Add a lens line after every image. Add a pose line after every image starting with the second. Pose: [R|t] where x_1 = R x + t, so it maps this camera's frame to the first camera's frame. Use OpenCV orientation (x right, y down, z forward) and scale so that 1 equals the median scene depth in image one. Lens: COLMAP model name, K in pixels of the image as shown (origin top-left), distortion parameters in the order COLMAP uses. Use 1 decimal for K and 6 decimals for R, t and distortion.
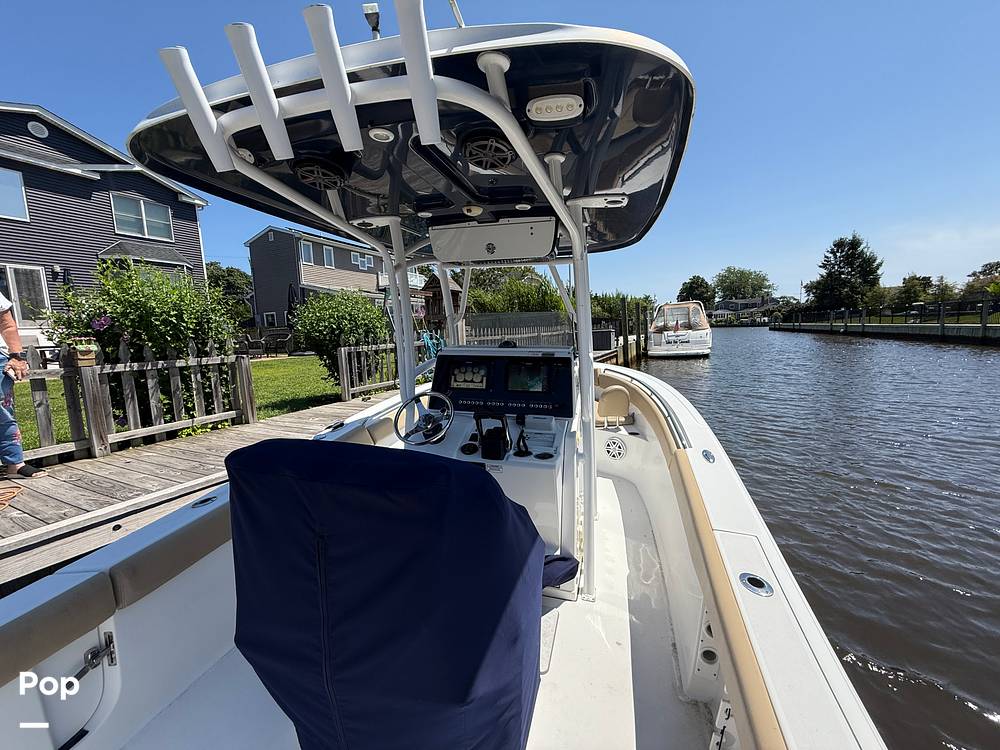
lens RADIAL K [[399.0, 0, 498.1], [0, 399.0, 377.3], [0, 0, 1]] dist [0.002233, 0.000077]
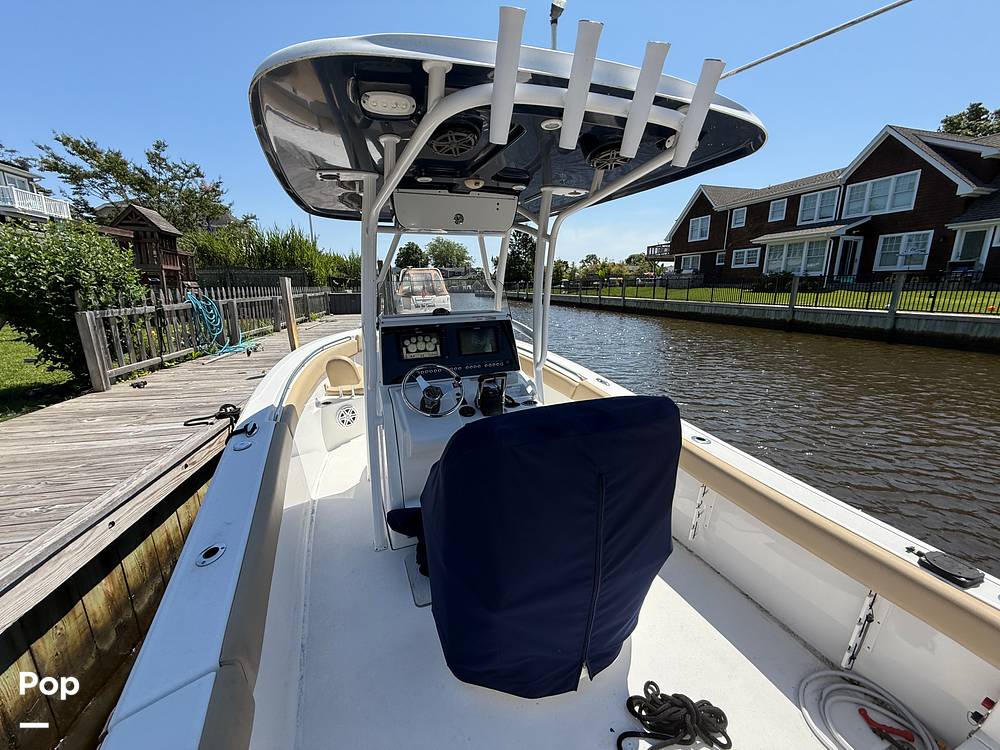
lens RADIAL K [[399.0, 0, 498.1], [0, 399.0, 377.3], [0, 0, 1]] dist [0.002233, 0.000077]
pose [[0.786470, -0.096531, 0.610039, -0.231527], [0.039314, 0.993532, 0.106530, -0.008698], [-0.616376, -0.059800, 0.785178, 0.037800]]
